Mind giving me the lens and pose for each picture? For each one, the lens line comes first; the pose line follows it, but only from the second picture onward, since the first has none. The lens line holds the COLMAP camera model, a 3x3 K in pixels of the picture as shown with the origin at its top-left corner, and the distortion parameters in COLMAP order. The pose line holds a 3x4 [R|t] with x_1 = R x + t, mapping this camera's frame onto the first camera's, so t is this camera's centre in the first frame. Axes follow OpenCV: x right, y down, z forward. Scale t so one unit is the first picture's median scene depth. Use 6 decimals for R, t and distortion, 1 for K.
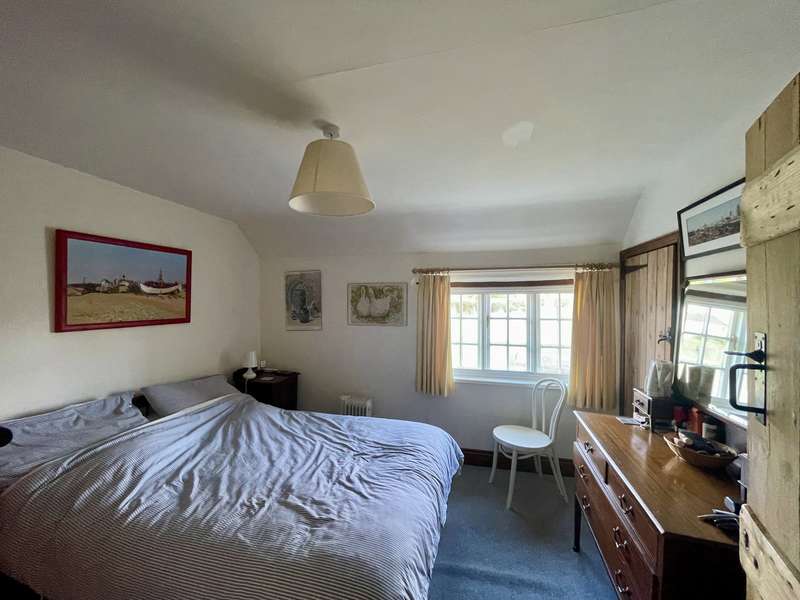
lens RADIAL K [[321.9, 0, 401.3], [0, 321.9, 299.1], [0, 0, 1]] dist [0.000122, -0.000369]
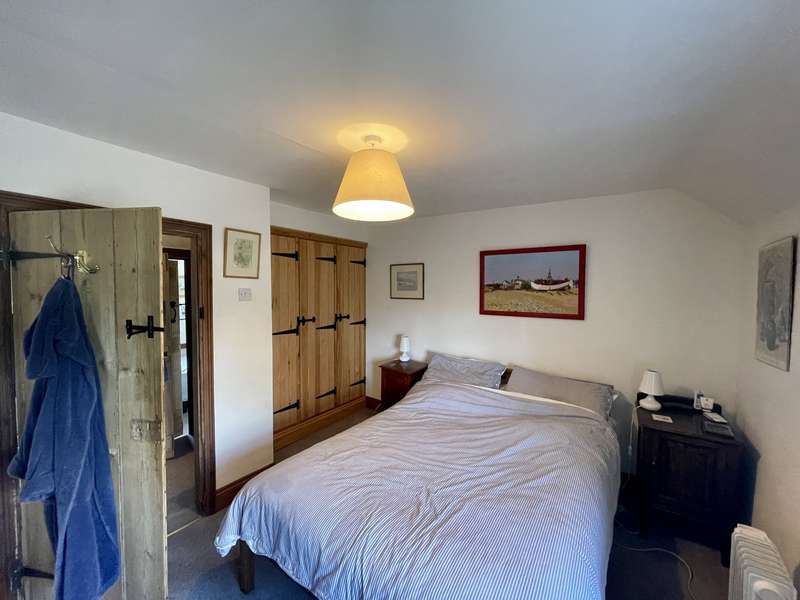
lens RADIAL K [[321.9, 0, 398.9], [0, 321.9, 301.8], [0, 0, 1]] dist [0.000122, -0.000369]
pose [[-0.336680, 0.033963, -0.941007, 0.504233], [-0.006469, 0.999242, 0.038380, -0.016881], [0.941597, 0.019010, -0.336205, 0.955910]]
